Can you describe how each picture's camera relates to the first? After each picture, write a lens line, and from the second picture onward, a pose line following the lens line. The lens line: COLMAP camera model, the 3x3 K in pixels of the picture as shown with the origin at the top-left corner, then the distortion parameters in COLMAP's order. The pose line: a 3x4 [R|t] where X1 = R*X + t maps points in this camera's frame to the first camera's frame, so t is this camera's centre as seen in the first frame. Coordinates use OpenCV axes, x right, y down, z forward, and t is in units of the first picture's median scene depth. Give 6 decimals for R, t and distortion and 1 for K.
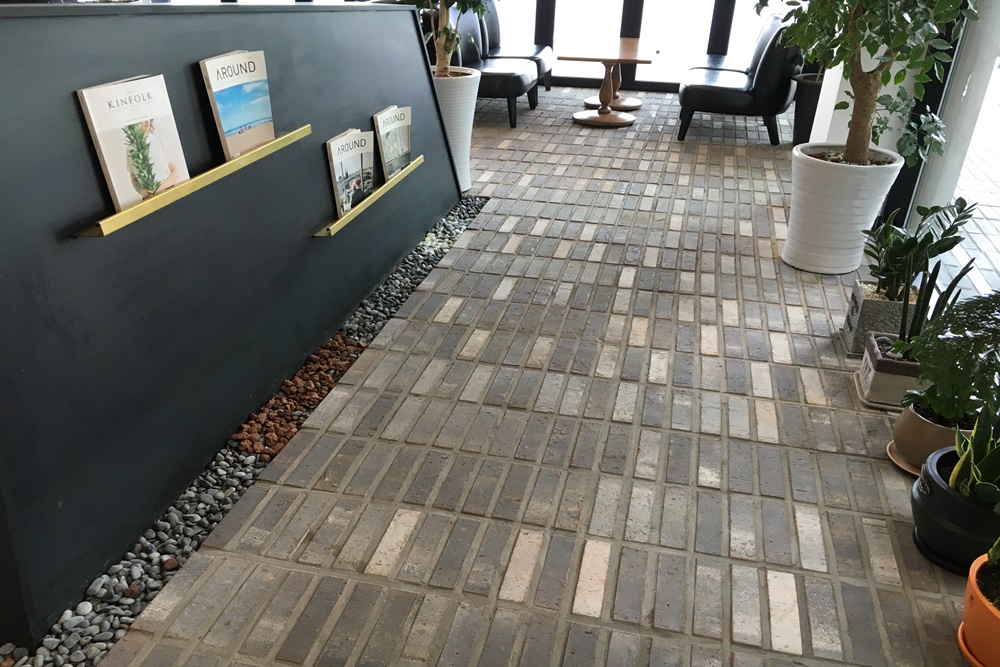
lens RADIAL K [[791.6, 0, 500.0], [0, 791.6, 333.5], [0, 0, 1]] dist [0.089432, -0.102567]
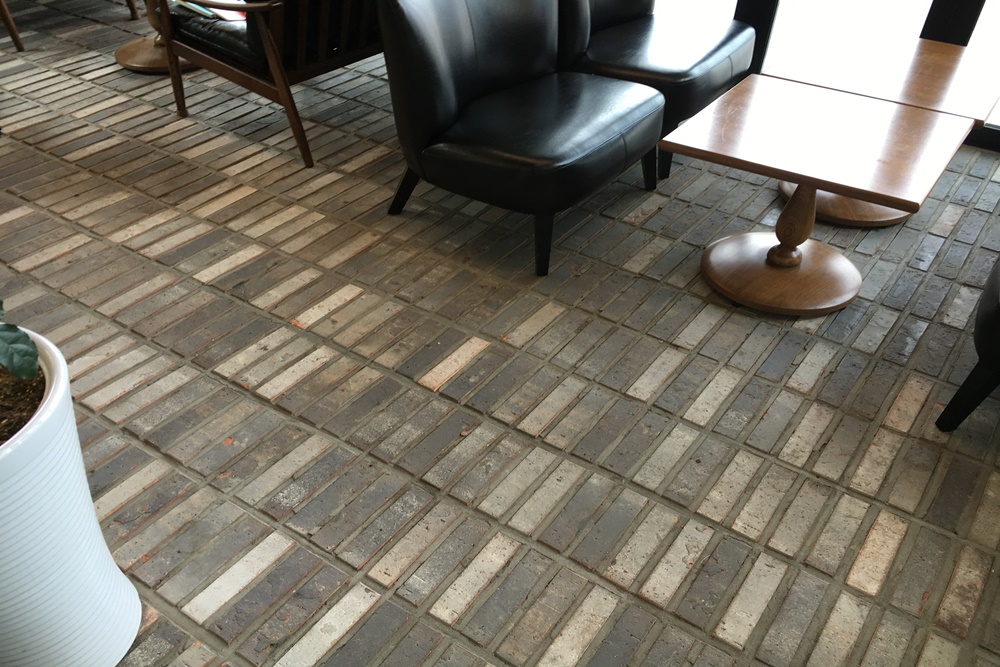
lens RADIAL K [[791.6, 0, 500.0], [0, 791.6, 333.5], [0, 0, 1]] dist [0.089432, -0.102567]
pose [[0.920791, 0.244693, -0.303759, 0.143433], [-0.181479, 0.958086, 0.221666, -0.335555], [0.345268, -0.148982, 0.926604, 0.606749]]
